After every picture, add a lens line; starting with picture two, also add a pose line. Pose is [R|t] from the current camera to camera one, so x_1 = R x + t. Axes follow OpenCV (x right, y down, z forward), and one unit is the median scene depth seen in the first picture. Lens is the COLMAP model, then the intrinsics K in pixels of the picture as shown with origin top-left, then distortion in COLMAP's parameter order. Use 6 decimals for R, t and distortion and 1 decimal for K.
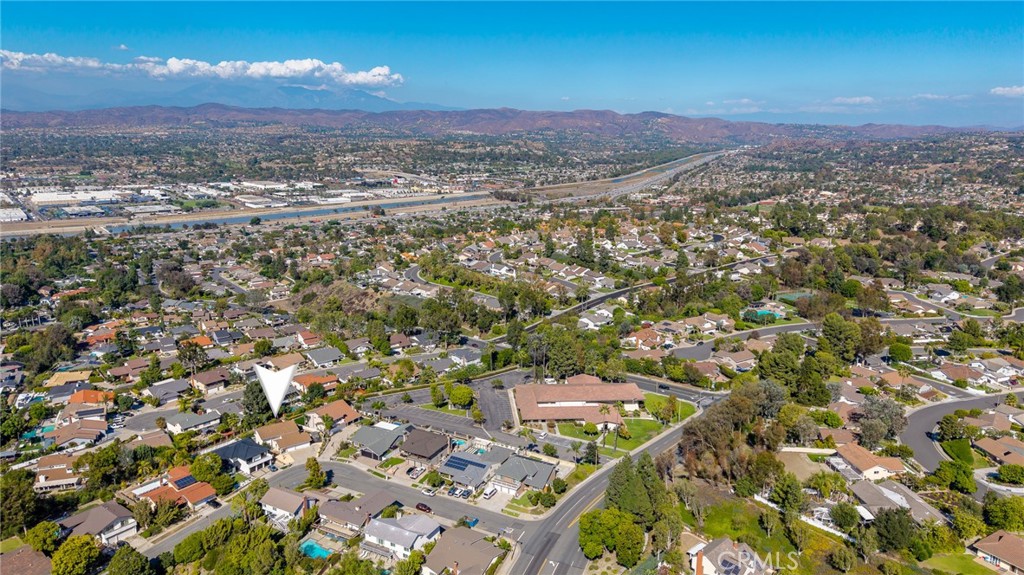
lens RADIAL K [[713.6, 0, 511.2], [0, 713.6, 301.6], [0, 0, 1]] dist [0.040377, -0.049013]
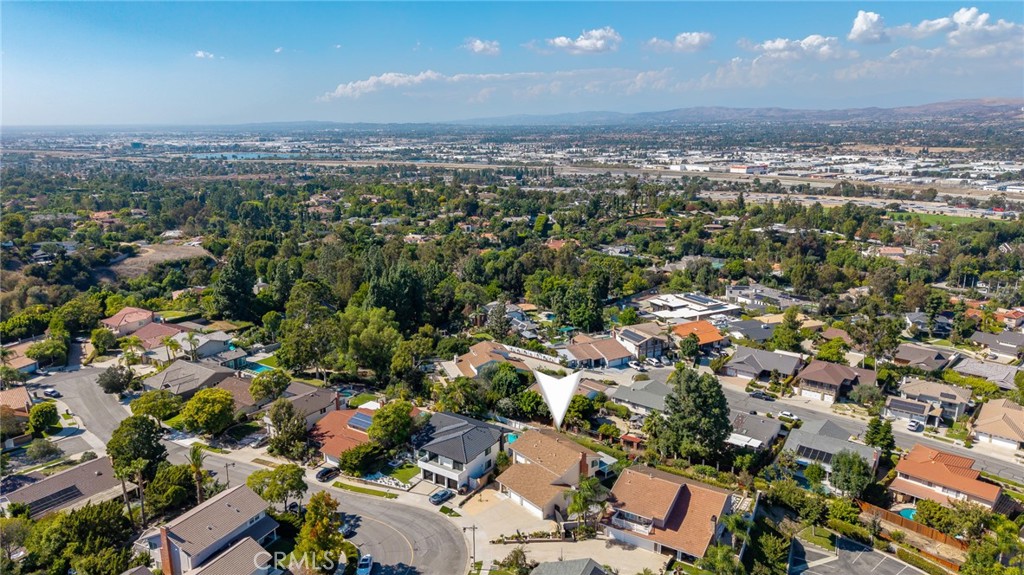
lens RADIAL K [[694.6, 0, 512.0], [0, 694.6, 287.5], [0, 0, 1]] dist [0.036947, -0.034630]
pose [[0.032665, 0.229856, -0.972676, 0.020841], [-0.243170, 0.945780, 0.215334, -0.003380], [0.969433, 0.229492, 0.086788, 0.209858]]
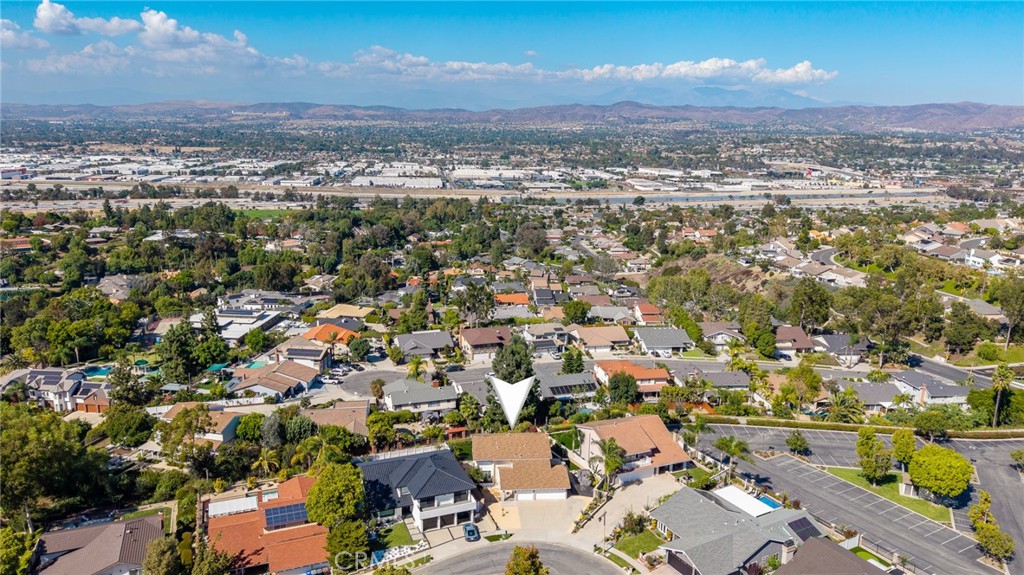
lens RADIAL K [[713.6, 0, 511.2], [0, 713.6, 301.6], [0, 0, 1]] dist [0.040377, -0.049013]
pose [[0.854486, 0.139441, -0.500409, -0.022600], [-0.148182, 0.988705, 0.022475, 0.016173], [0.497891, 0.054947, 0.865497, 0.132477]]
